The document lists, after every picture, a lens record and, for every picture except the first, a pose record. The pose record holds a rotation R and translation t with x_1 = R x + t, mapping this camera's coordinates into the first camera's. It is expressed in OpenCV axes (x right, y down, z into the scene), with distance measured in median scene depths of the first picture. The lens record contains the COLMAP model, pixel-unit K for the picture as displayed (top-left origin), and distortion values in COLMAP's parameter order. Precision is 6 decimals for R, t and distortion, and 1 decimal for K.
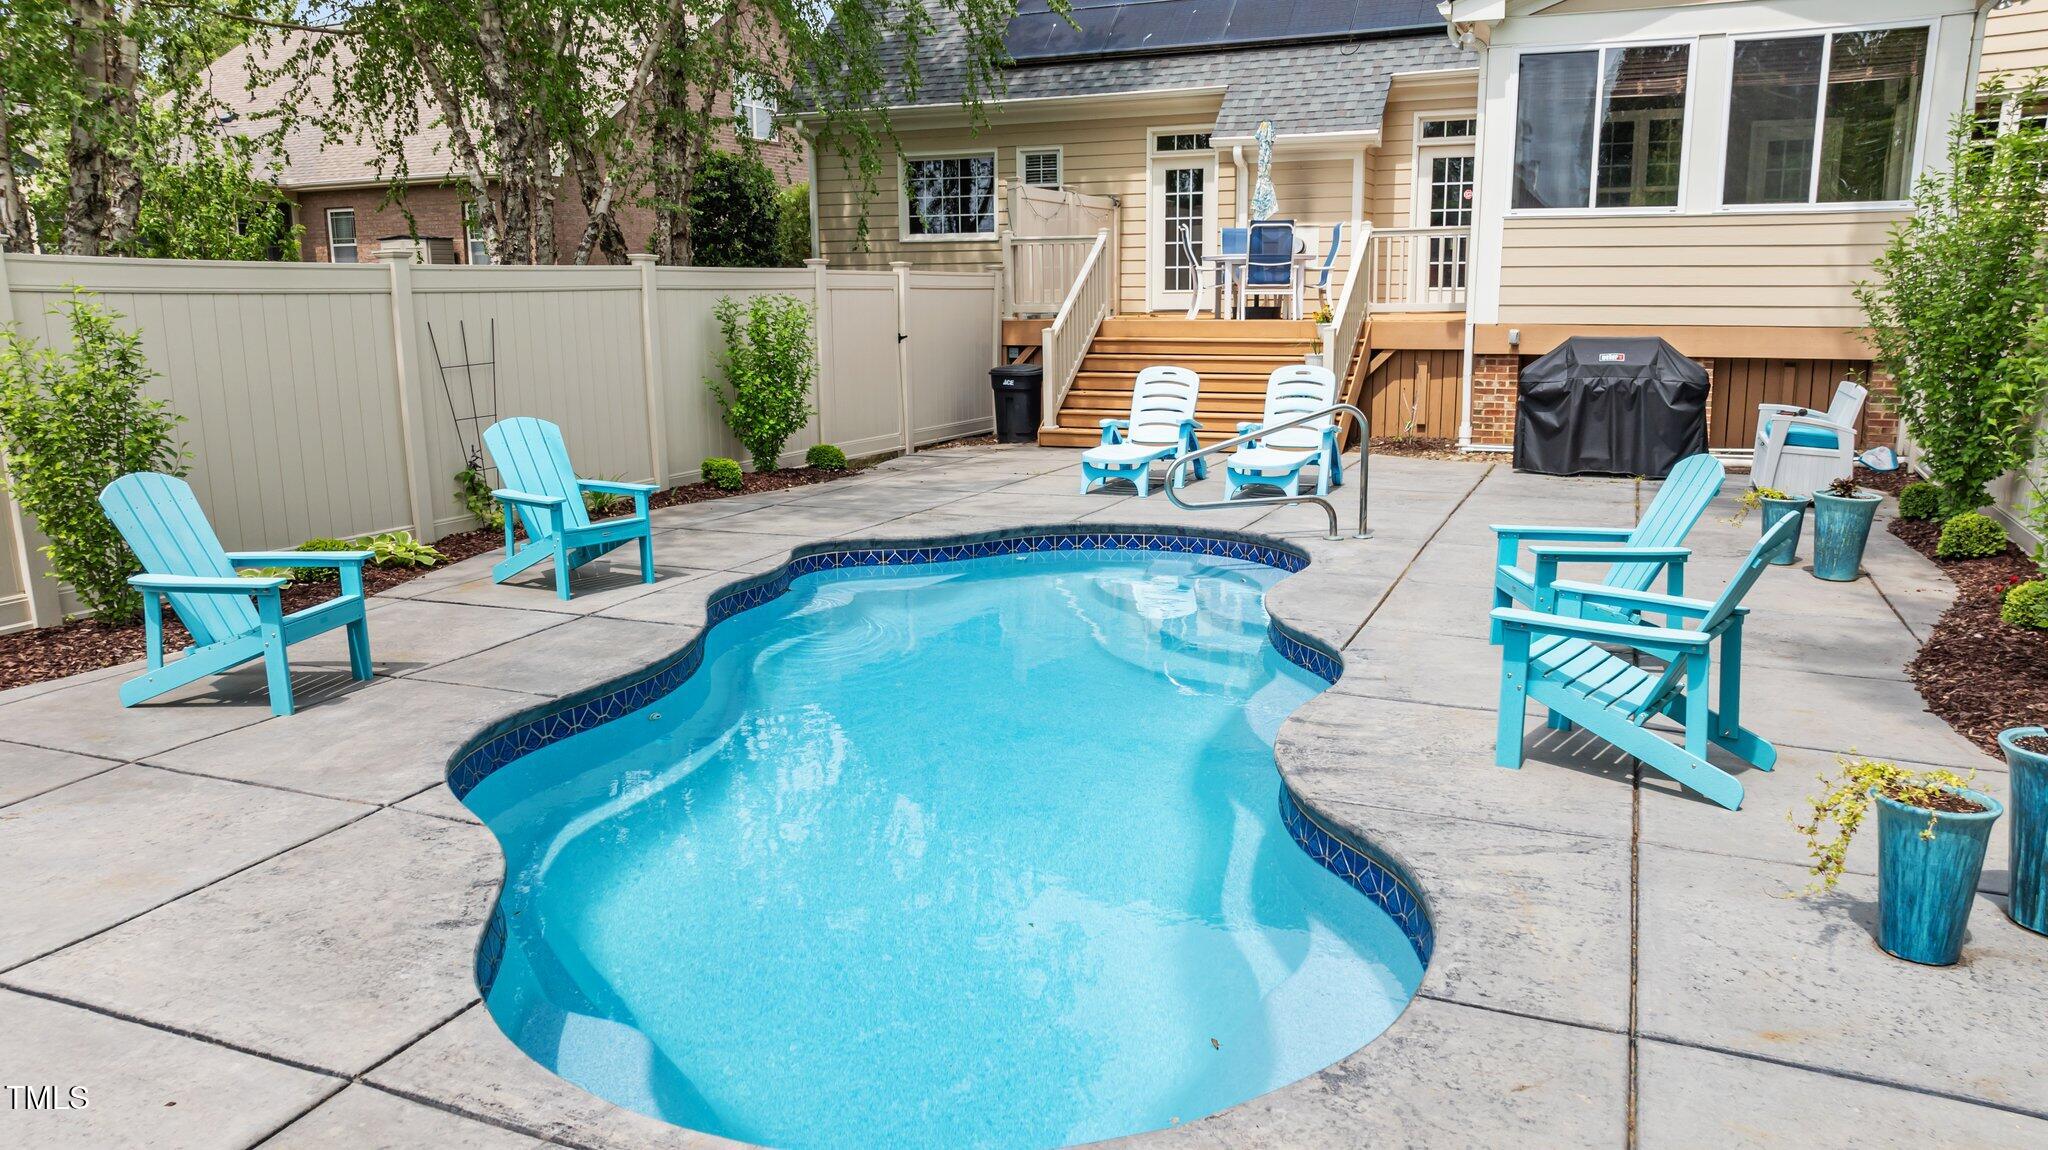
lens RADIAL K [[1430.5, 0, 1028.2], [0, 1430.5, 580.2], [0, 0, 1]] dist [-0.010352, -0.001884]
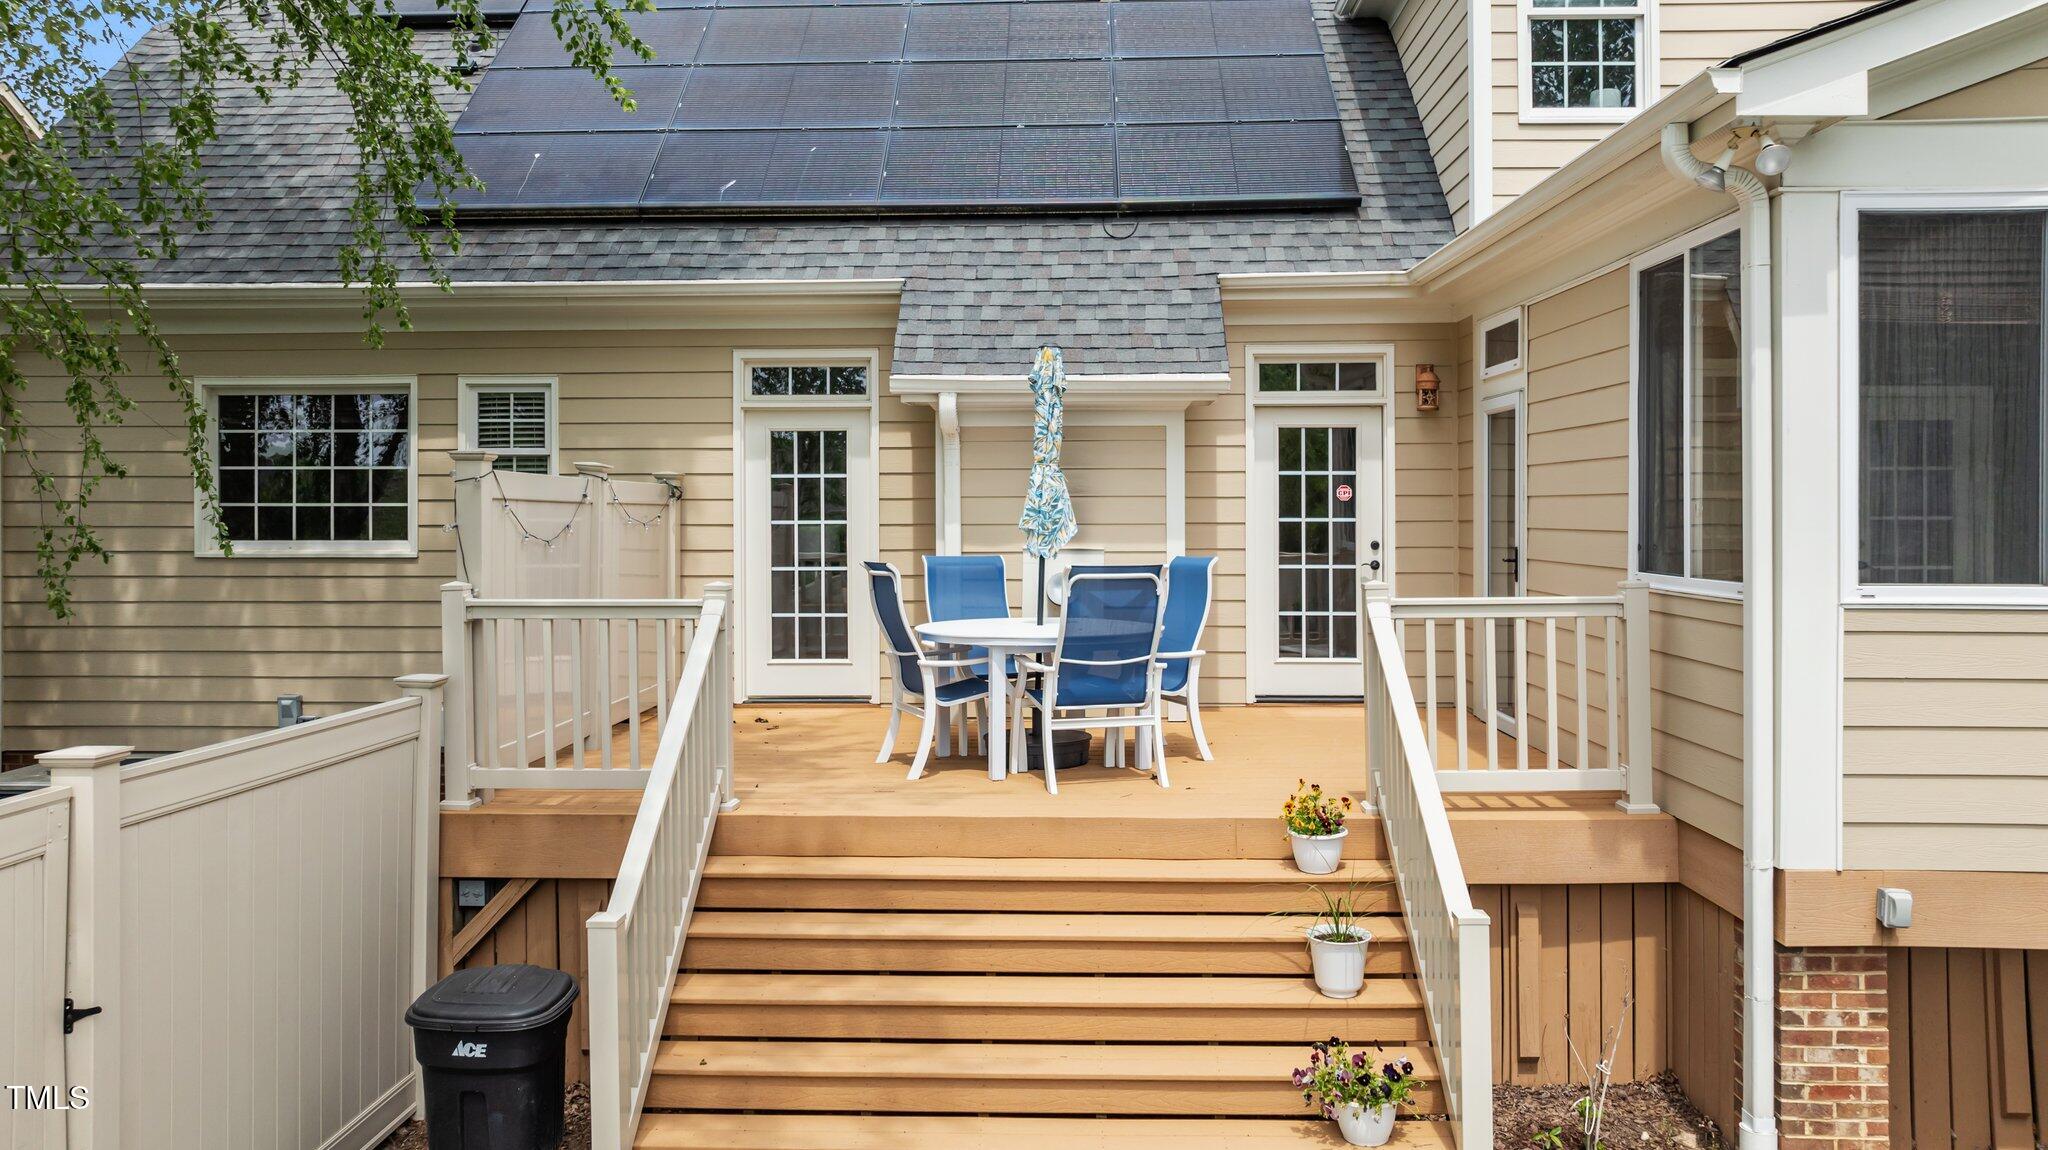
lens RADIAL K [[1454.2, 0, 1037.1], [0, 1454.2, 534.2], [0, 0, 1]] dist [-0.023210, -0.002501]
pose [[0.923220, 0.000687, 0.384272, -0.018103], [0.072678, 0.981638, -0.176365, -0.161057], [-0.377337, 0.190751, 0.906218, 0.528431]]
